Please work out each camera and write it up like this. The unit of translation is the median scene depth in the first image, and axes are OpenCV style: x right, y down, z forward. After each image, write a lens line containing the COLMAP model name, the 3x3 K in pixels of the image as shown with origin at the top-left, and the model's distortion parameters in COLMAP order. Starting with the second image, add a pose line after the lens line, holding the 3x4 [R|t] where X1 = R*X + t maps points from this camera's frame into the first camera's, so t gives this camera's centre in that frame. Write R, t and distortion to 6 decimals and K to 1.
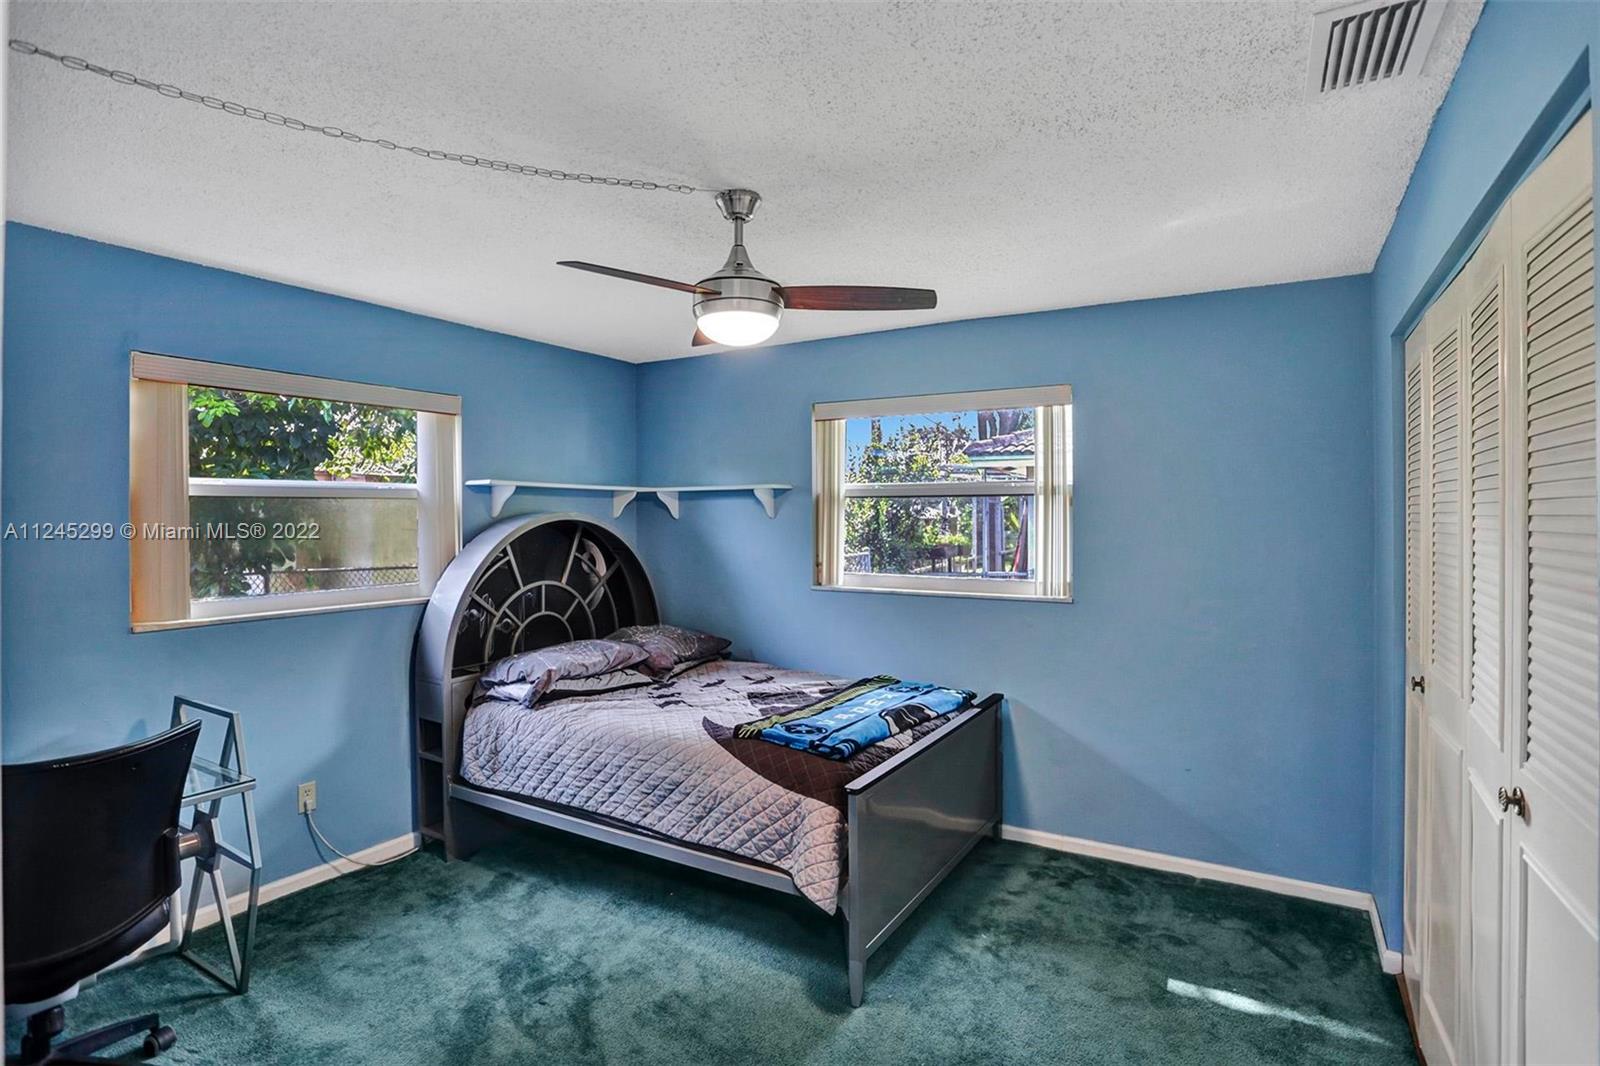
lens RADIAL K [[806.7, 0, 792.5], [0, 806.7, 509.9], [0, 0, 1]] dist [-0.081666, 0.036302]
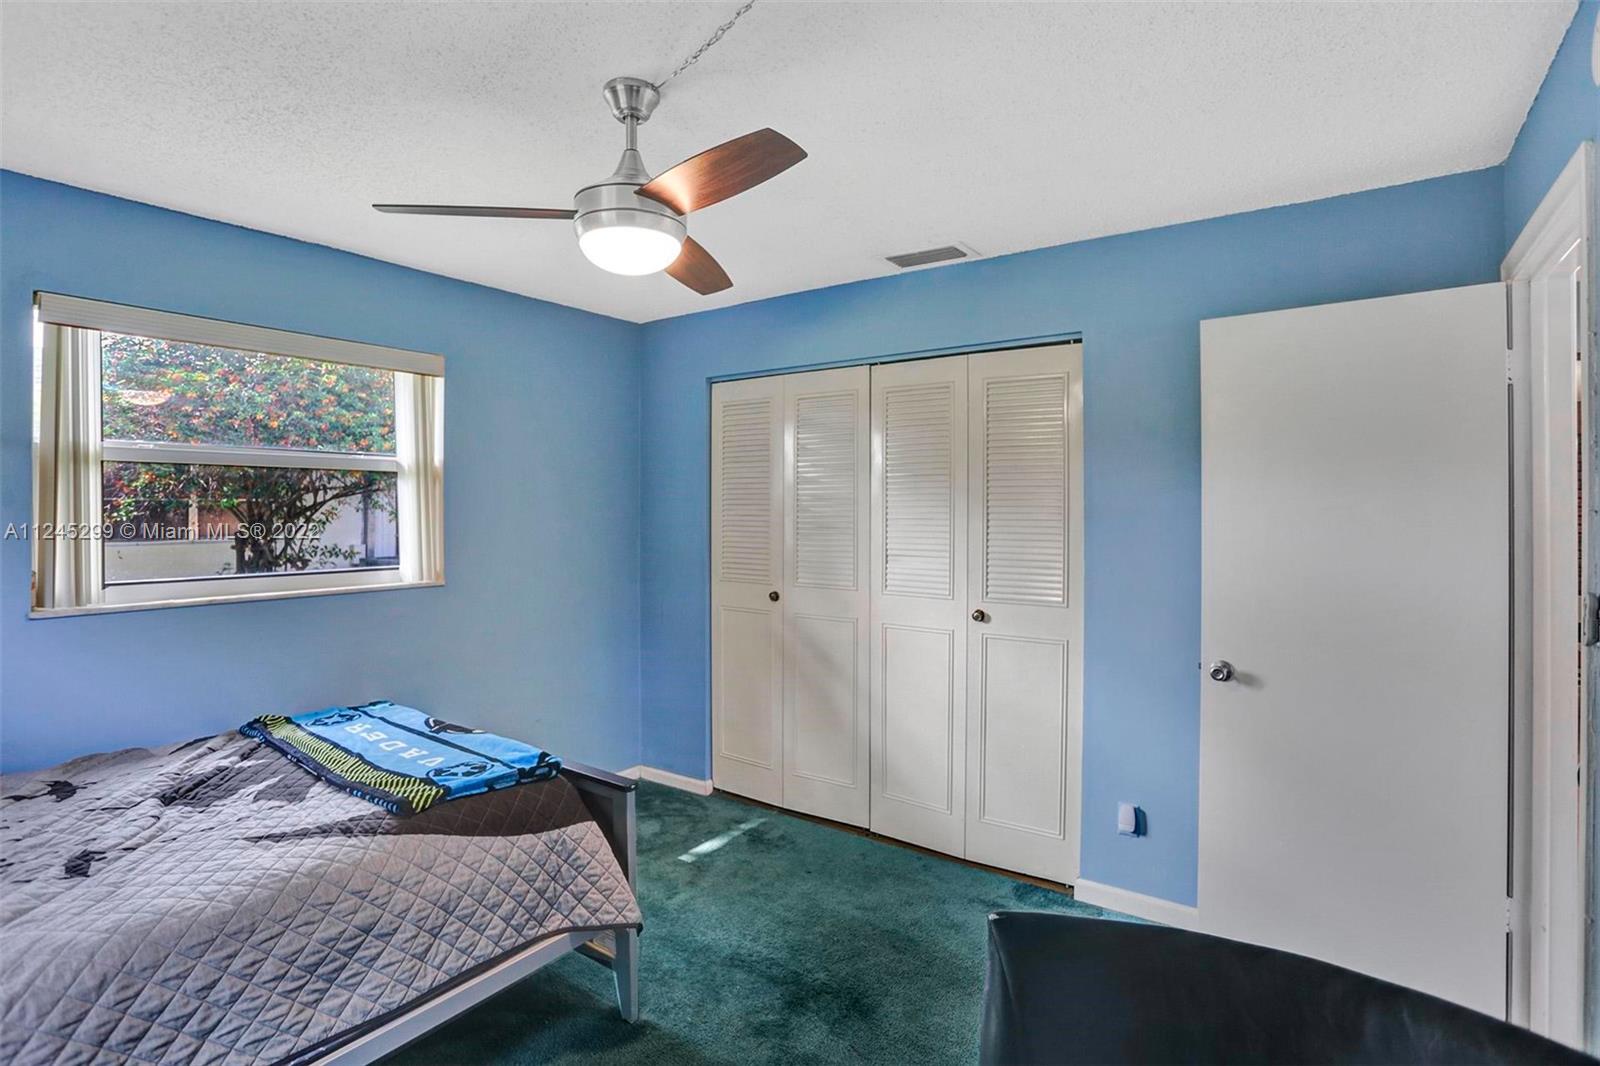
lens RADIAL K [[806.7, 0, 792.5], [0, 806.7, 509.9], [0, 0, 1]] dist [-0.081666, 0.036302]
pose [[0.043452, 0.006529, 0.999034, -0.756328], [-0.017109, 0.999837, -0.005790, 0.030638], [-0.998909, -0.016841, 0.043556, 0.703511]]
